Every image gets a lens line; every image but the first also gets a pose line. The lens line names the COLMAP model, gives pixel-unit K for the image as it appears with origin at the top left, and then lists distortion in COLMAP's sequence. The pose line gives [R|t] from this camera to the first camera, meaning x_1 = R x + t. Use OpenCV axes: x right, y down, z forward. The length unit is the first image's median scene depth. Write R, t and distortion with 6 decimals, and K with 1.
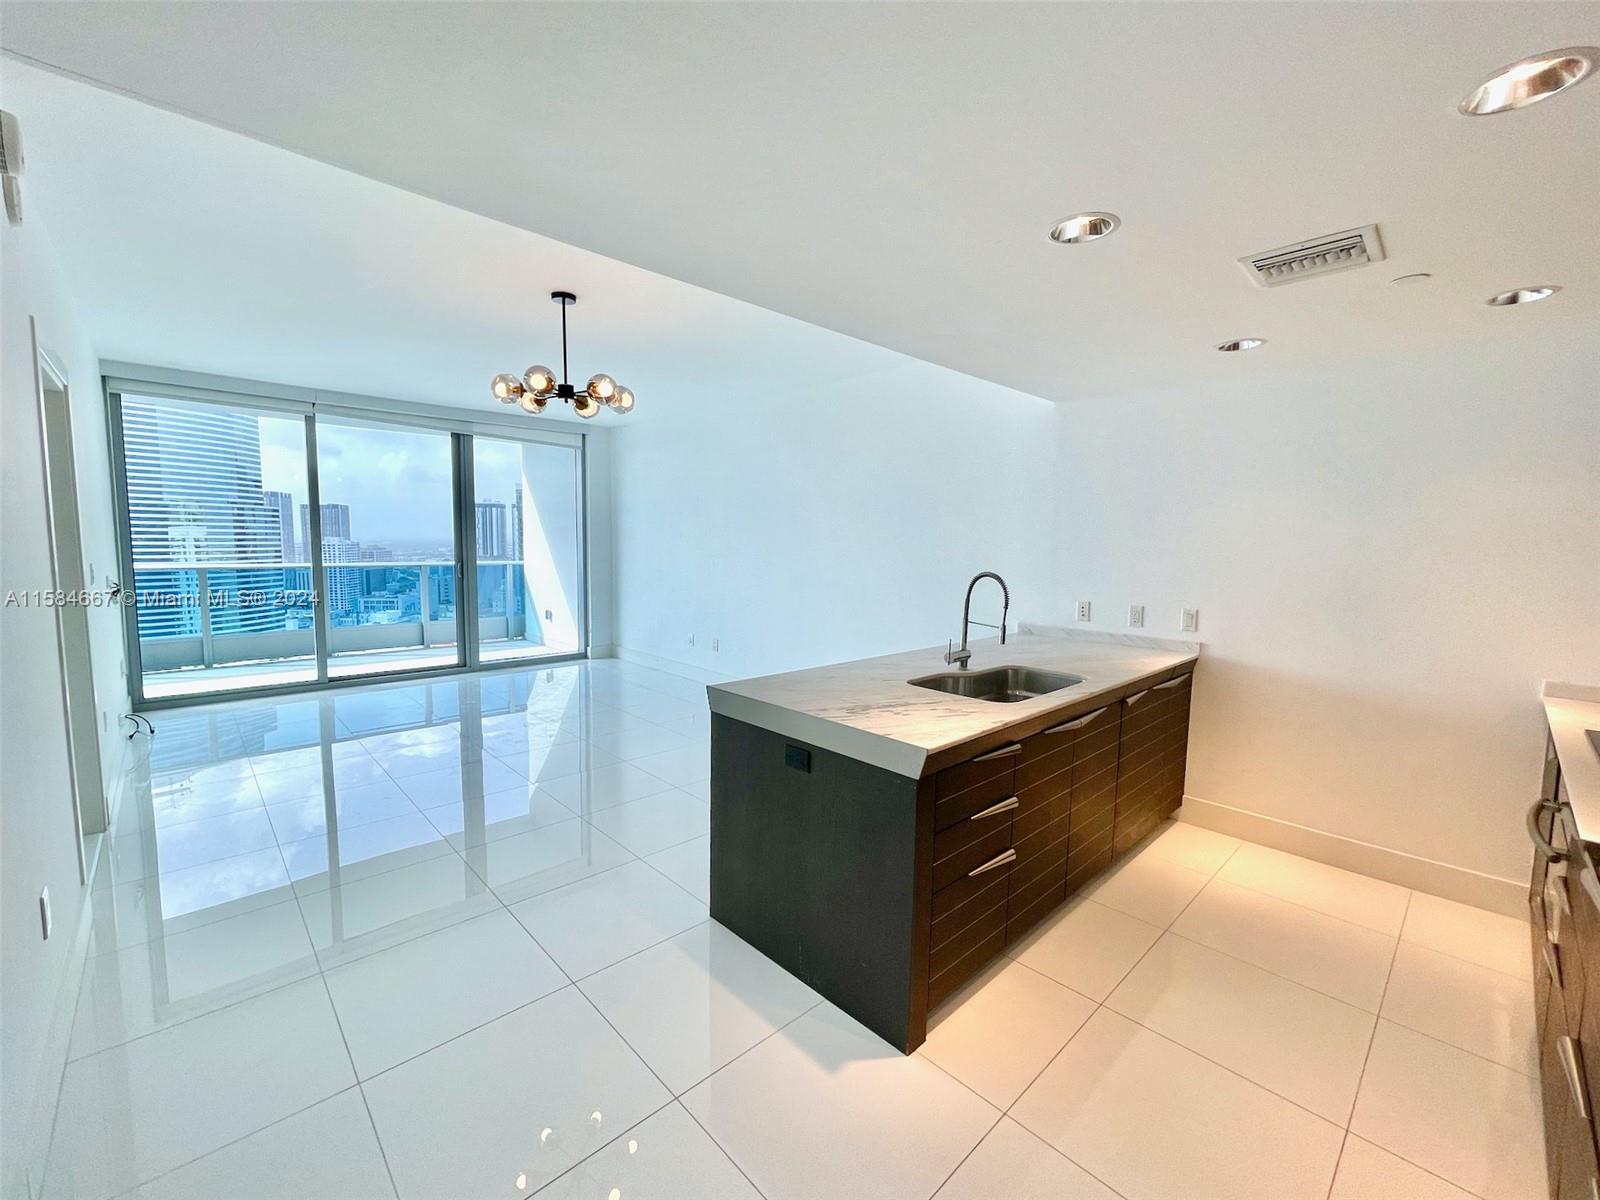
lens RADIAL K [[653.0, 0, 791.5], [0, 653.0, 601.1], [0, 0, 1]] dist [0.010430, -0.005271]
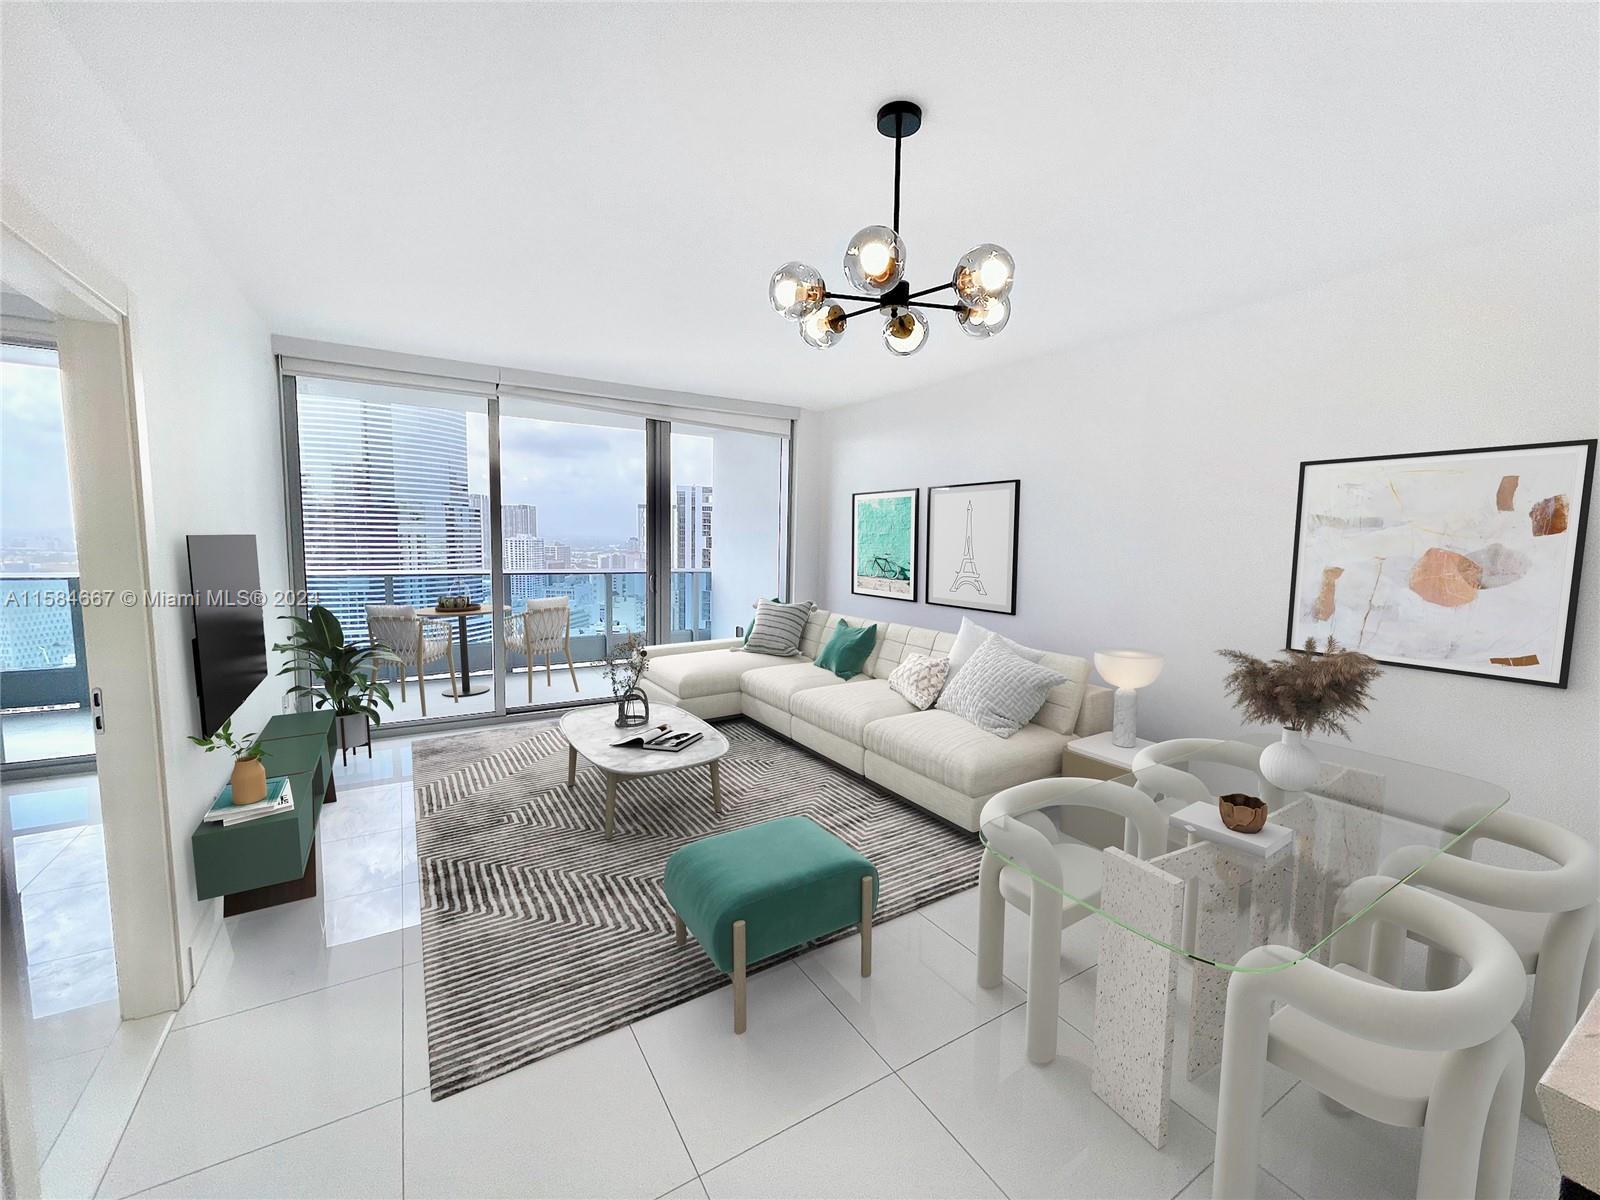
lens RADIAL K [[653.0, 0, 791.5], [0, 653.0, 601.1], [0, 0, 1]] dist [0.010430, -0.005271]
pose [[0.976049, 0.031552, -0.215249, -0.161664], [-0.031911, 0.999489, 0.001811, -0.037648], [0.215197, 0.005101, 0.976557, 0.245516]]
